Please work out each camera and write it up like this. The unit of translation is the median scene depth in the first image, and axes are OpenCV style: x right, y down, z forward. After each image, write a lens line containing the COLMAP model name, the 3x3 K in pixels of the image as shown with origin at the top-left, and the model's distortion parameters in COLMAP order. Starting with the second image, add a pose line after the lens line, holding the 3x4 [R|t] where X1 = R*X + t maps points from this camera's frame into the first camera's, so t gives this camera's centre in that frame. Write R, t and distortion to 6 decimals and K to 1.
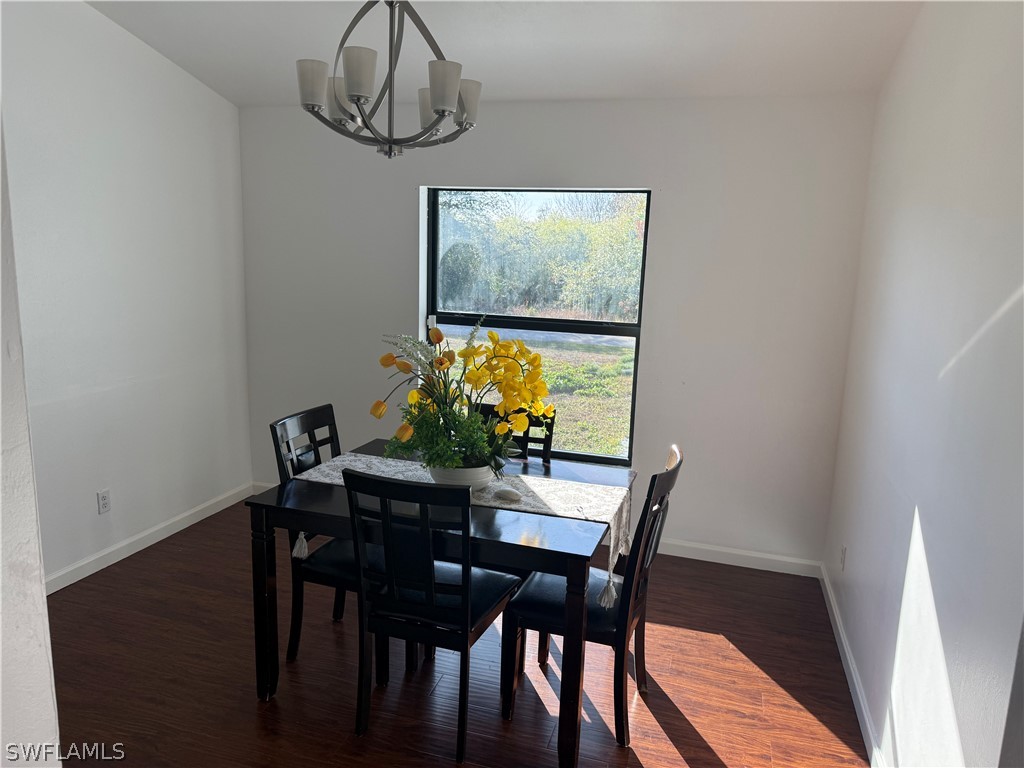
lens RADIAL K [[724.4, 0, 519.8], [0, 724.4, 381.2], [0, 0, 1]] dist [0.026354, -0.021577]
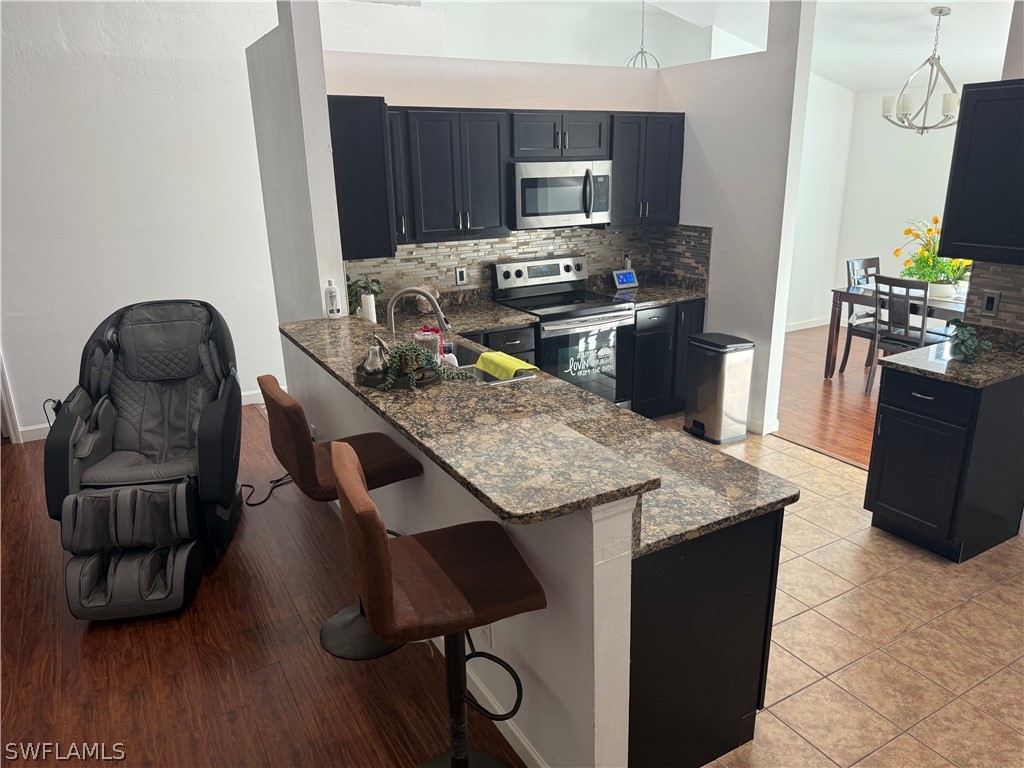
lens RADIAL K [[724.4, 0, 521.9], [0, 724.4, 390.4], [0, 0, 1]] dist [0.026354, -0.021577]
pose [[0.725174, 0.160169, -0.669678, 0.508839], [-0.080533, 0.985624, 0.148528, 0.204640], [0.683840, -0.053777, 0.727648, -1.372720]]
